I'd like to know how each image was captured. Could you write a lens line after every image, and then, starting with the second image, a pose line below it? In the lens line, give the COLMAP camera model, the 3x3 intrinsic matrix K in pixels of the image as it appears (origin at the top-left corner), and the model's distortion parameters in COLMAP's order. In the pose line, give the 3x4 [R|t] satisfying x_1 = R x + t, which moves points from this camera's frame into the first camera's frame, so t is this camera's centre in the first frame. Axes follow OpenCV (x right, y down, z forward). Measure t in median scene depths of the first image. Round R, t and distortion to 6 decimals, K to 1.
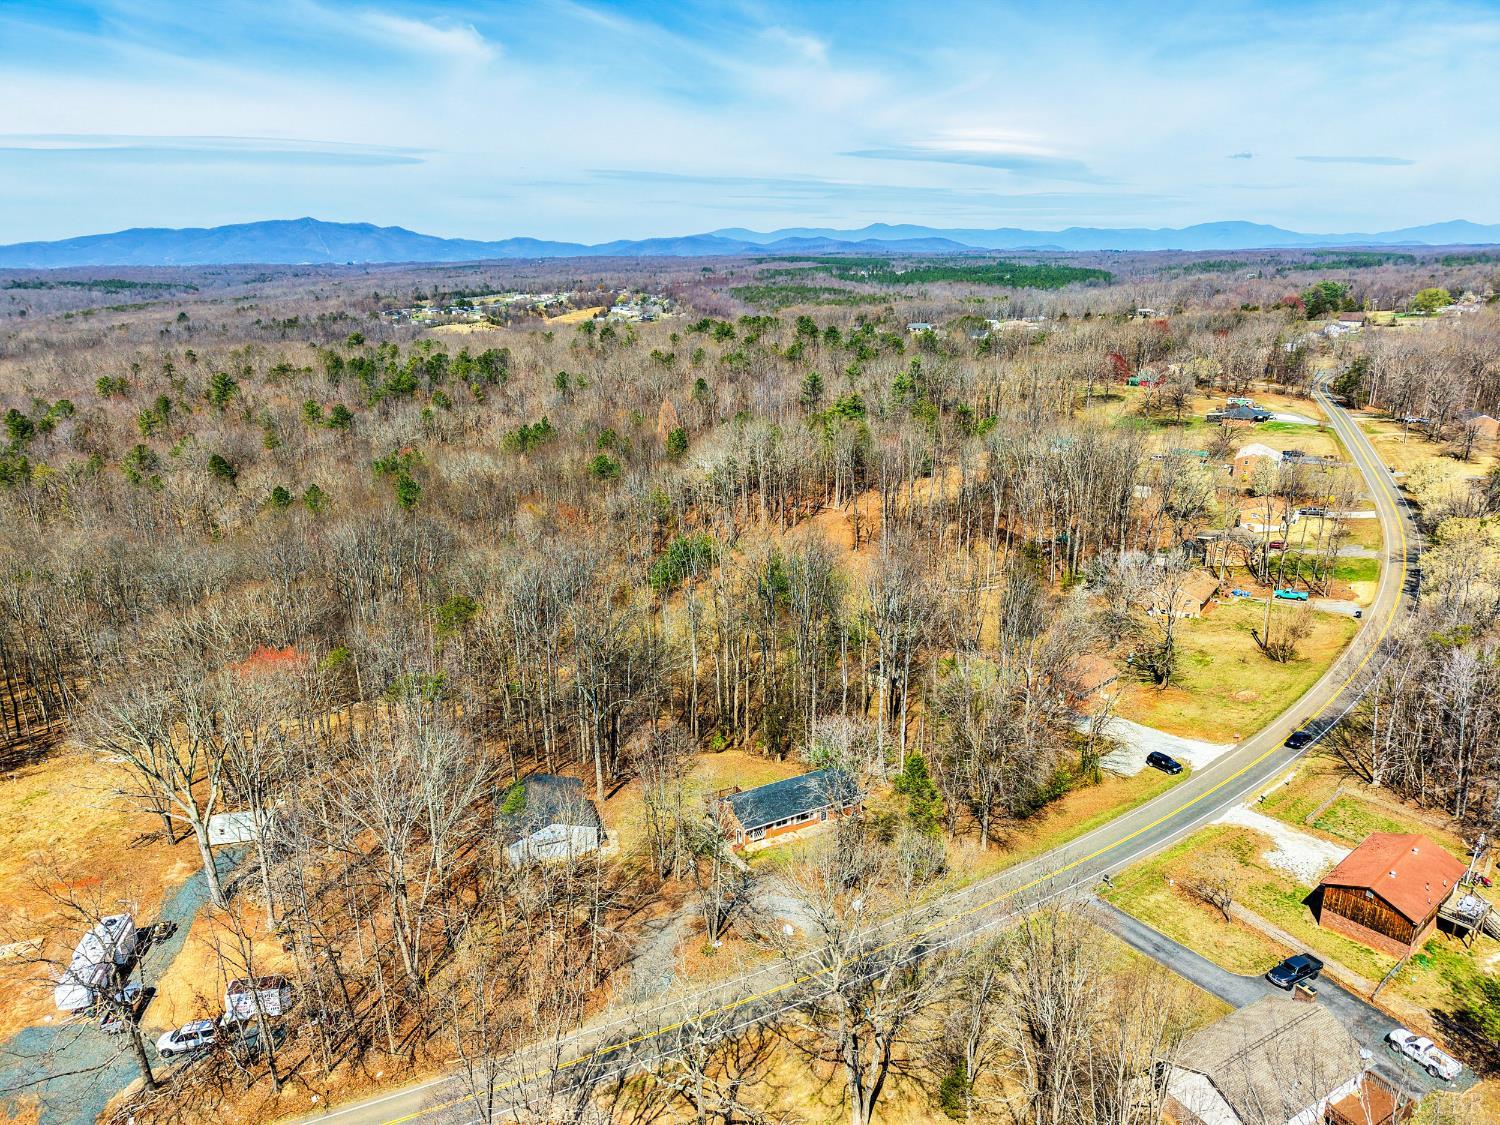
lens RADIAL K [[1024.0, 0, 750.0], [0, 1024.0, 562.5], [0, 0, 1]] dist [-0.007169, -0.008072]
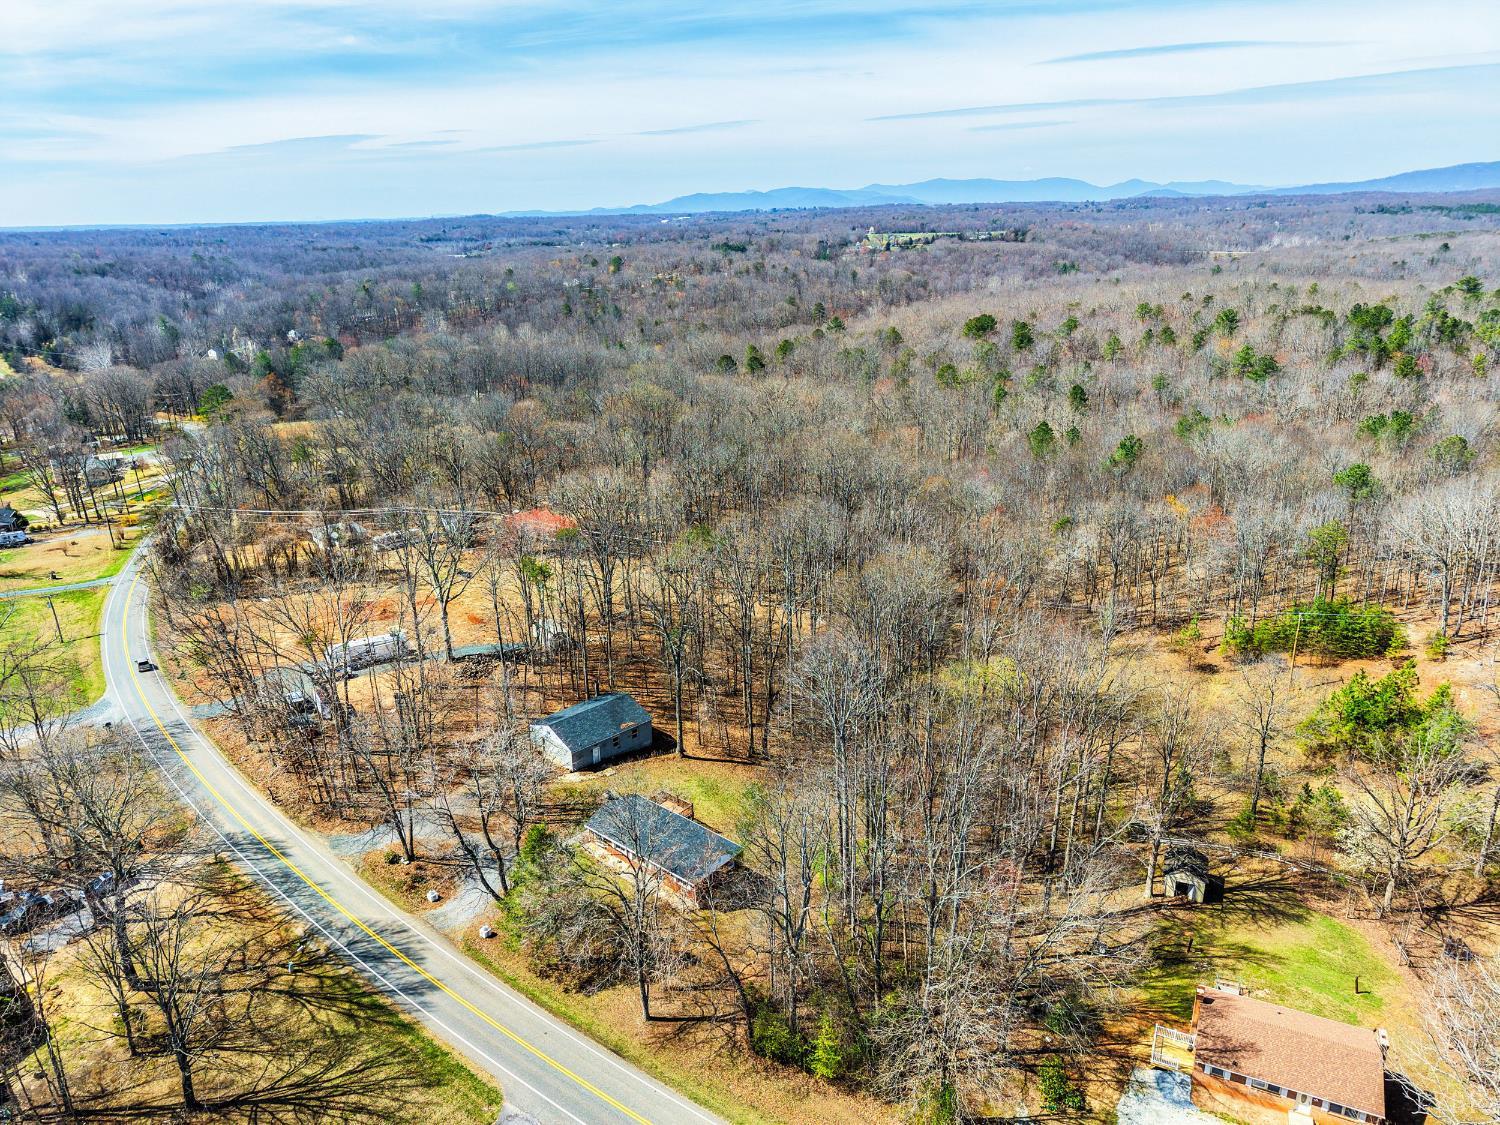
lens RADIAL K [[999.3, 0, 750.0], [0, 999.3, 562.5], [0, 0, 1]] dist [-0.002479, -0.000772]
pose [[0.354723, 0.310704, -0.881836, 0.077673], [-0.242839, 0.941417, 0.234014, -0.022307], [0.902885, 0.131134, 0.409393, 0.069404]]
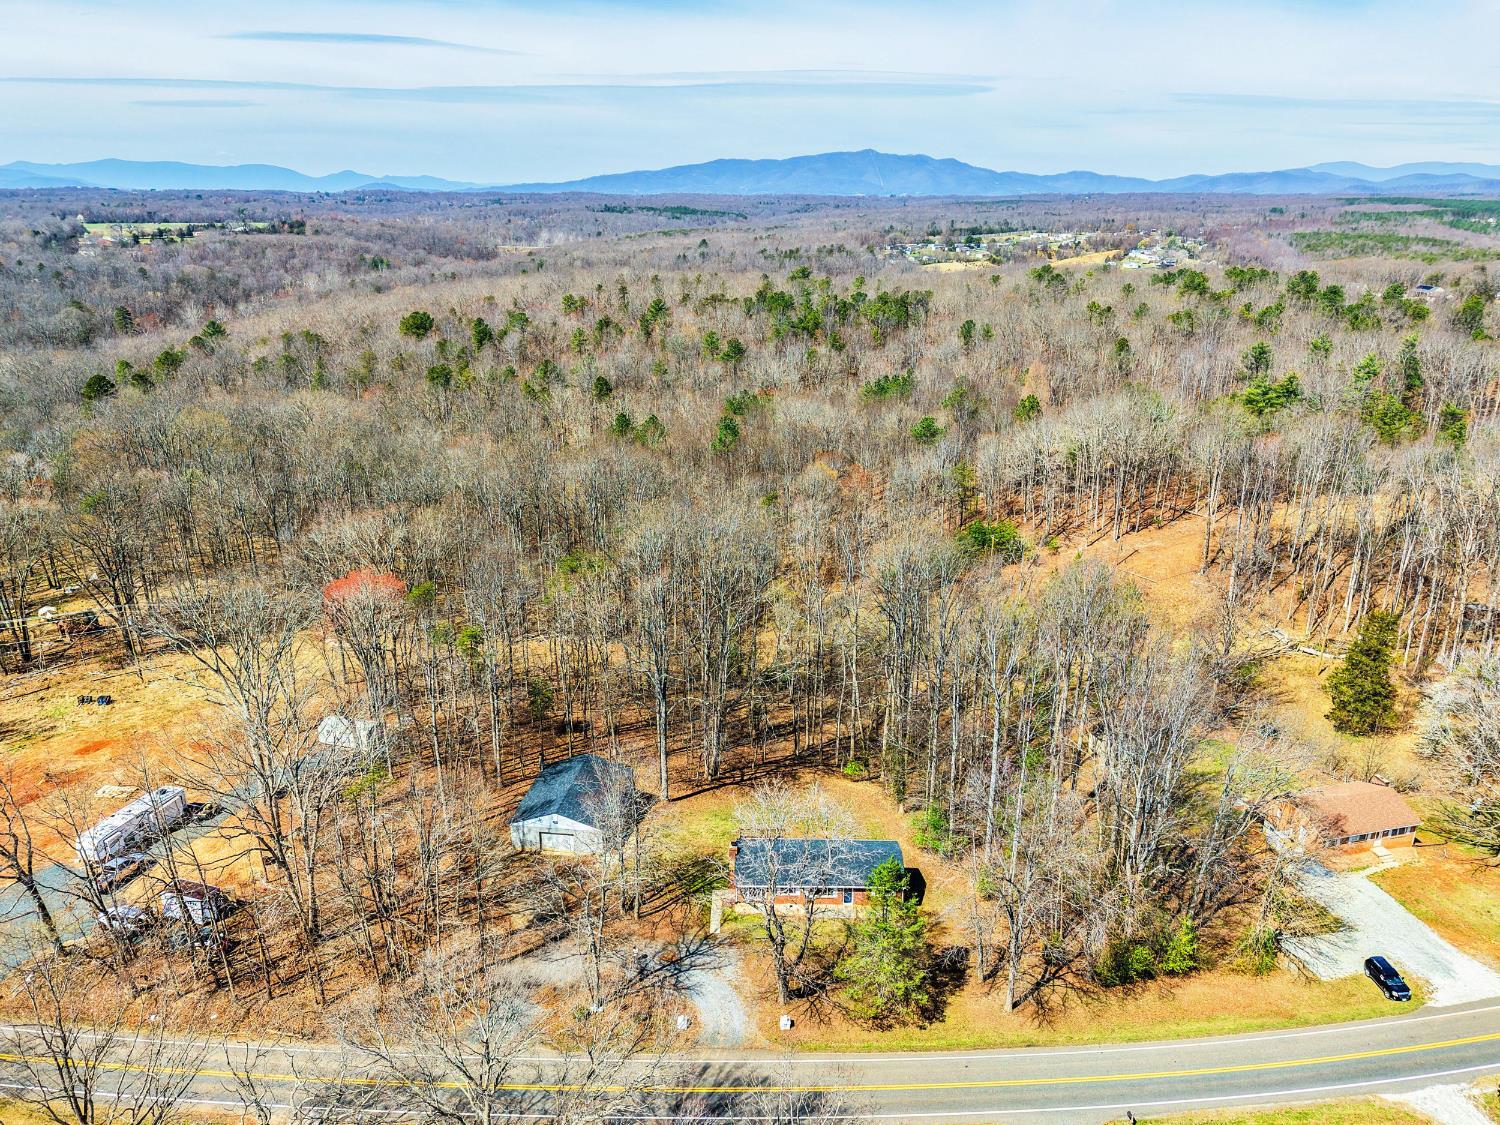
lens RADIAL K [[1063.3, 0, 750.0], [0, 1063.3, 562.5], [0, 0, 1]] dist [0.001357, -0.008550]
pose [[0.875306, 0.171918, -0.451978, 0.034469], [-0.151246, 0.985106, 0.081798, -0.006933], [0.459309, -0.003238, 0.888271, 0.022633]]
